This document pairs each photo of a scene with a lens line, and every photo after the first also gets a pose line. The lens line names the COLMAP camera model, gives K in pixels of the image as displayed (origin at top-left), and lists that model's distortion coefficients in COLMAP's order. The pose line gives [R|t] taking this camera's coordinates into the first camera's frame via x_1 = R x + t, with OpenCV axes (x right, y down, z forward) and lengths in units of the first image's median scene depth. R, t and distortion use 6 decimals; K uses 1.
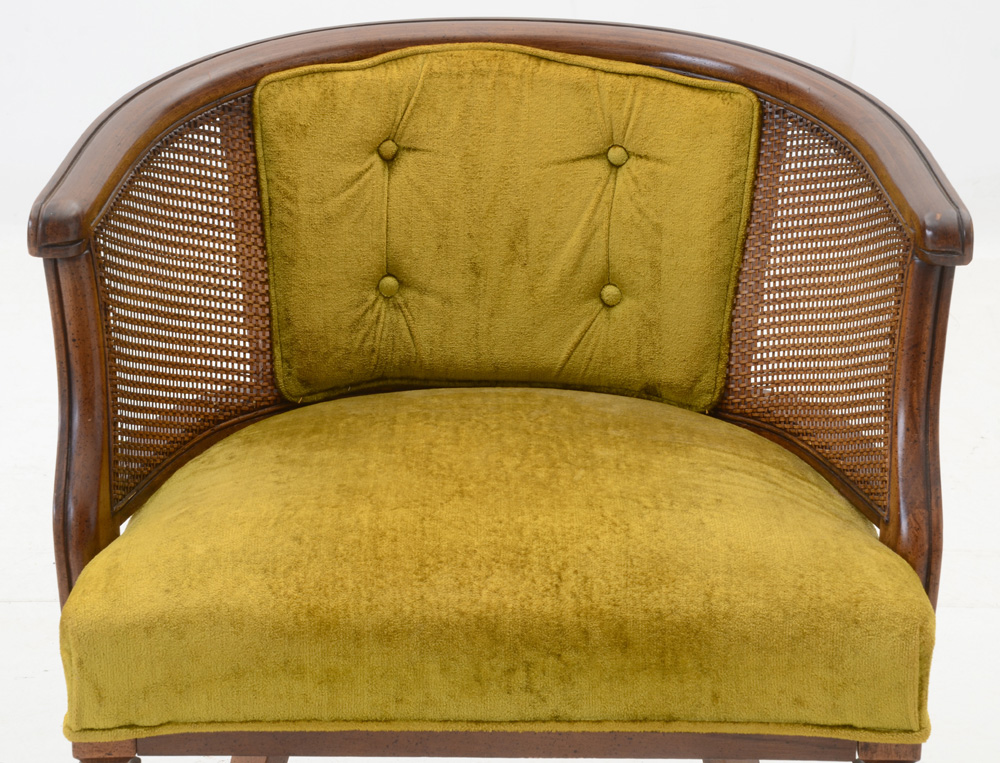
lens RADIAL K [[2835.1, 0, 532.3], [0, 2835.1, 360.0], [0, 0, 1]] dist [0.512104, 0.000000]
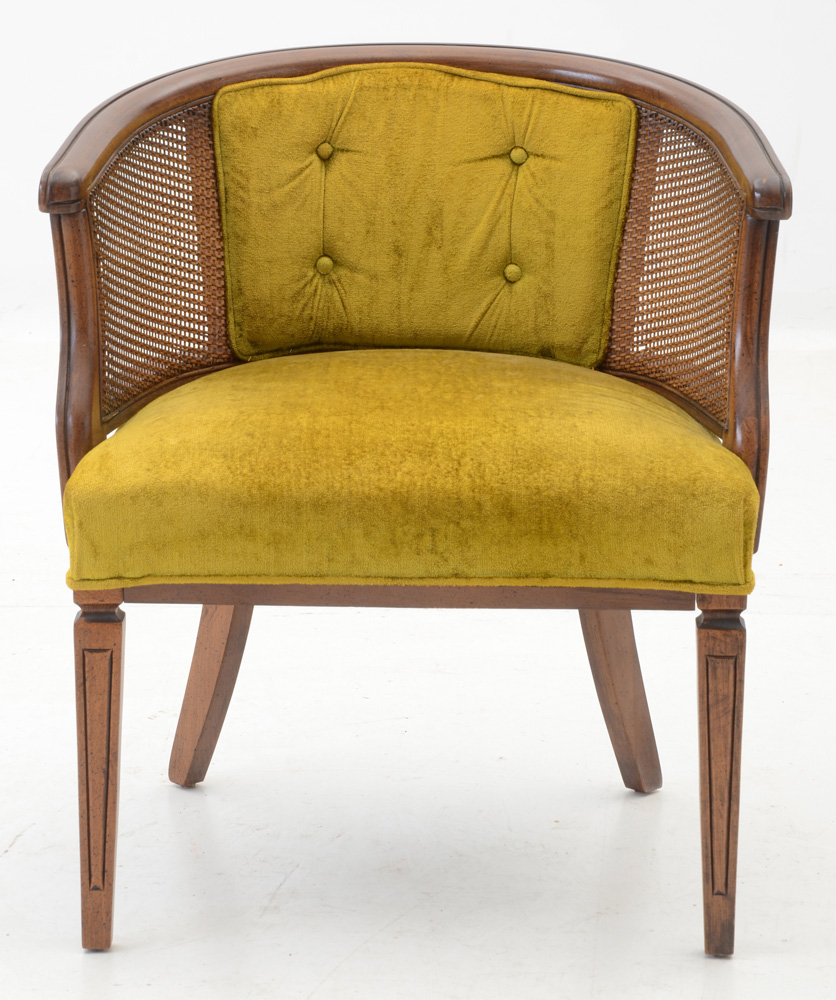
lens RADIAL K [[3777.5, 0, 428.8], [0, 3777.5, 388.4], [0, 0, 1]] dist [0.710906, 0.000000]
pose [[0.999680, 0.002019, -0.025218, 0.035260], [-0.003979, 0.996953, -0.077899, 0.159831], [0.024984, 0.077975, 0.996642, -0.610427]]
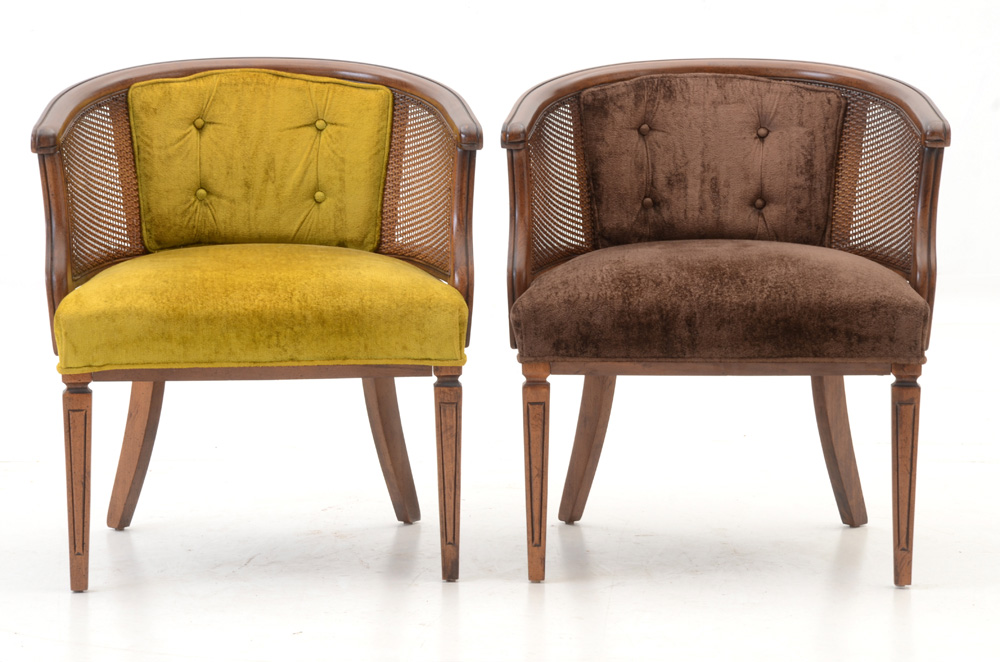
lens RADIAL K [[4567.9, 0, 492.7], [0, 4567.9, 341.6], [0, 0, 1]] dist [1.724837, 0.000000]
pose [[0.998958, -0.024277, 0.038653, 0.024254], [0.029401, 0.989989, -0.138045, 0.542934], [-0.034915, 0.139038, 0.989671, -2.203795]]
